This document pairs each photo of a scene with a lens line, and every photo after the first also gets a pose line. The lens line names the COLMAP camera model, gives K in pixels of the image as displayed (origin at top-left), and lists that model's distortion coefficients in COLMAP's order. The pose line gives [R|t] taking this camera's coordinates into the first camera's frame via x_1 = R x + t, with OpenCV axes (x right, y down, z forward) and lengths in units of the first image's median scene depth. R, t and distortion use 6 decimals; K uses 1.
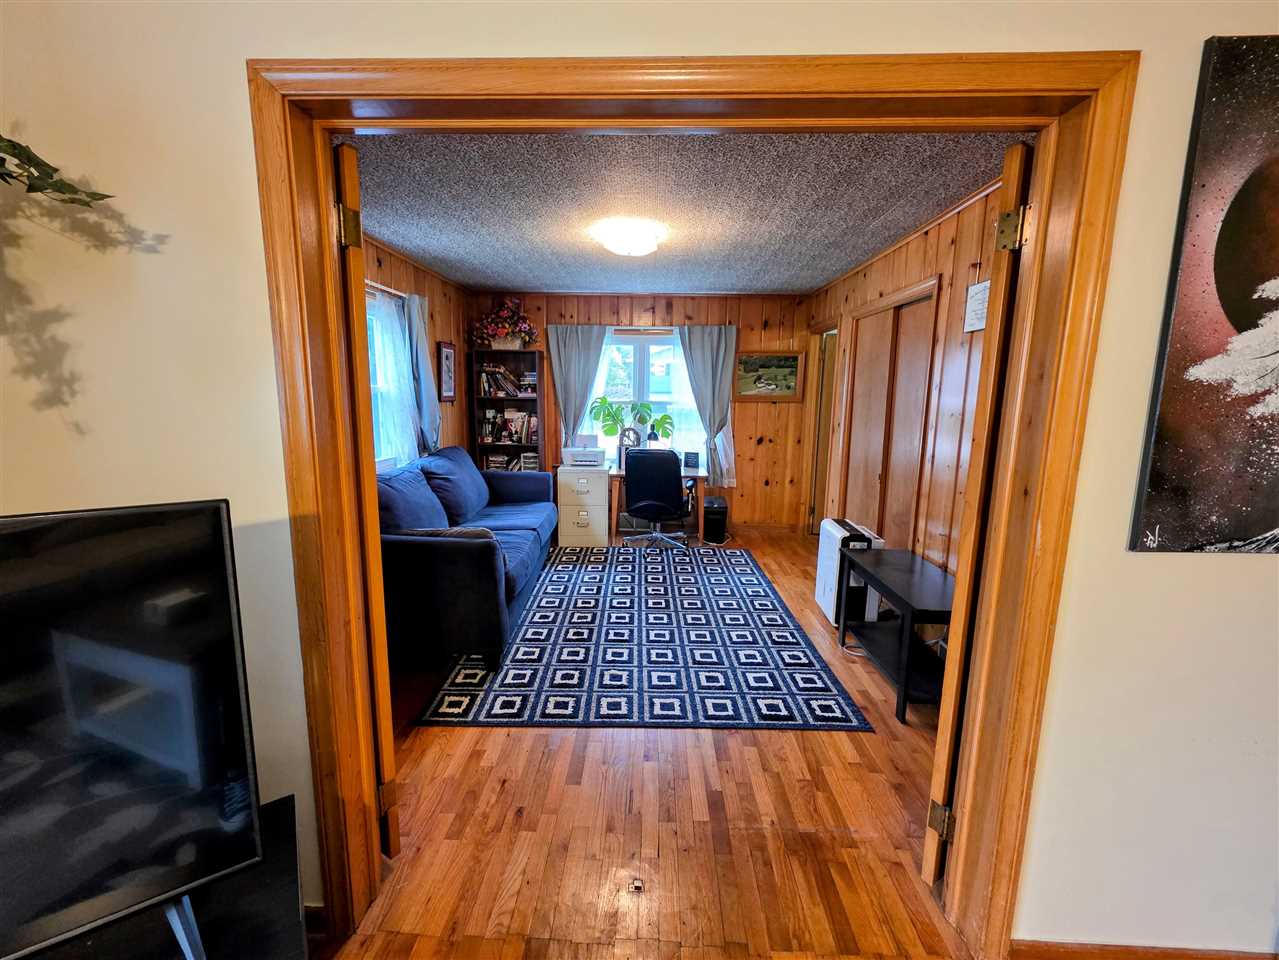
lens RADIAL K [[522.5, 0, 637.7], [0, 522.5, 478.5], [0, 0, 1]] dist [-0.000937, 0.000000]
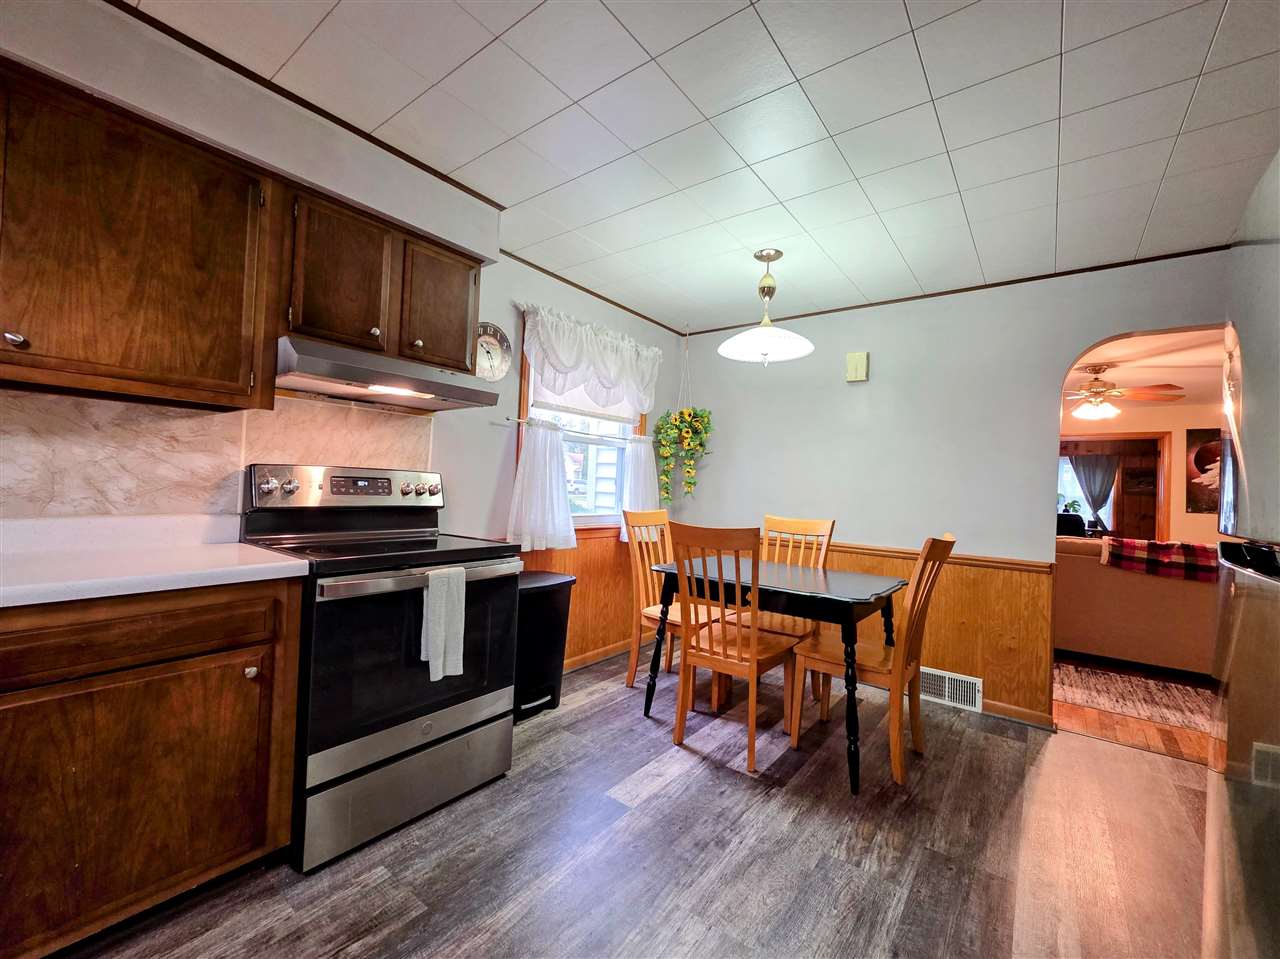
lens RADIAL K [[522.9, 0, 643.1], [0, 522.9, 473.5], [0, 0, 1]] dist [-0.000937, 0.000000]
pose [[0.792468, 0.010616, -0.609822, -0.244494], [-0.133361, 0.978670, -0.156267, 1.439655], [0.595155, 0.205163, 0.776980, -7.155310]]
